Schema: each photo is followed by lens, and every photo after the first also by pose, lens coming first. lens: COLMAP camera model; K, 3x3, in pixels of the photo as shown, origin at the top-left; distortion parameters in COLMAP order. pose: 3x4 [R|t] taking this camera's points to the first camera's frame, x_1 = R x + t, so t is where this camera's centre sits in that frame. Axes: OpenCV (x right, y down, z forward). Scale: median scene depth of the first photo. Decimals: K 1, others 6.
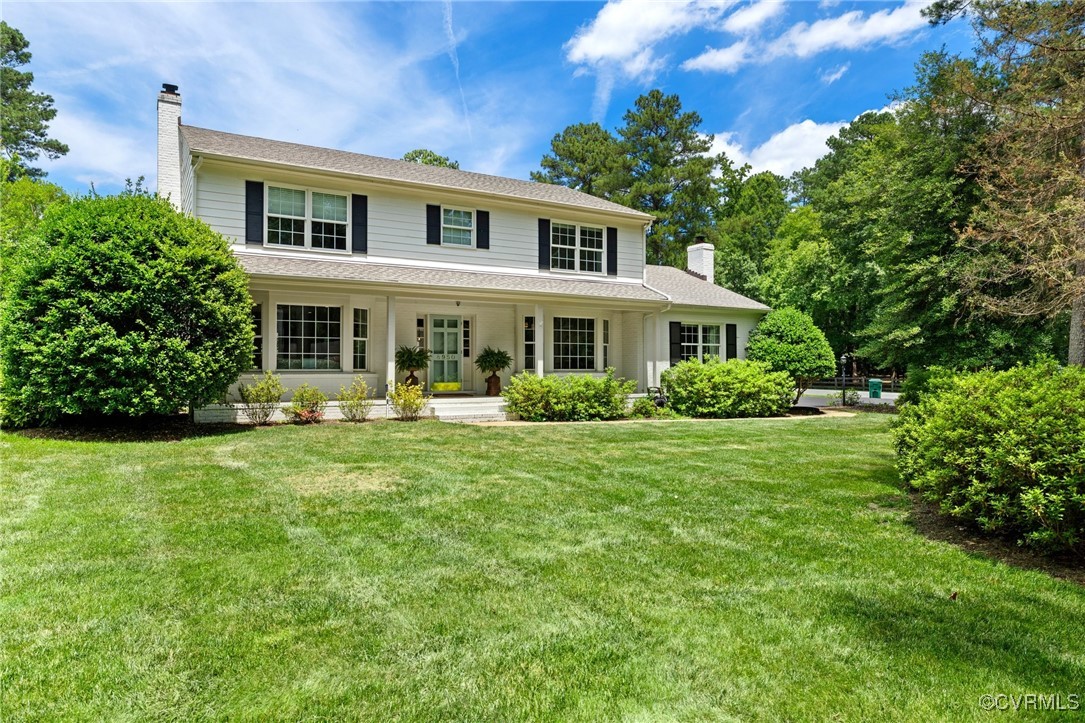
lens RADIAL K [[747.3, 0, 542.6], [0, 747.3, 364.8], [0, 0, 1]] dist [0.008711, 0.000073]
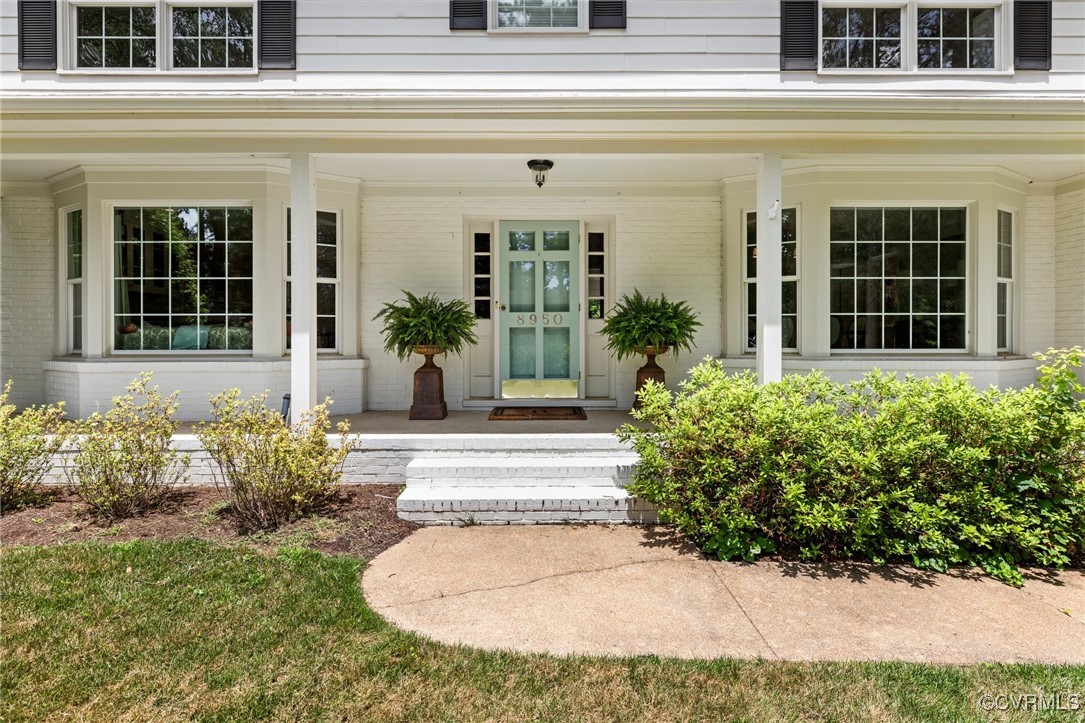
lens RADIAL K [[565.3, 0, 535.2], [0, 565.3, 336.1], [0, 0, 1]] dist [0.007244, -0.000812]
pose [[0.859249, 0.004230, -0.511539, 0.034049], [0.004147, 0.999875, 0.015233, -0.005814], [0.511540, -0.015210, 0.859125, 0.716995]]
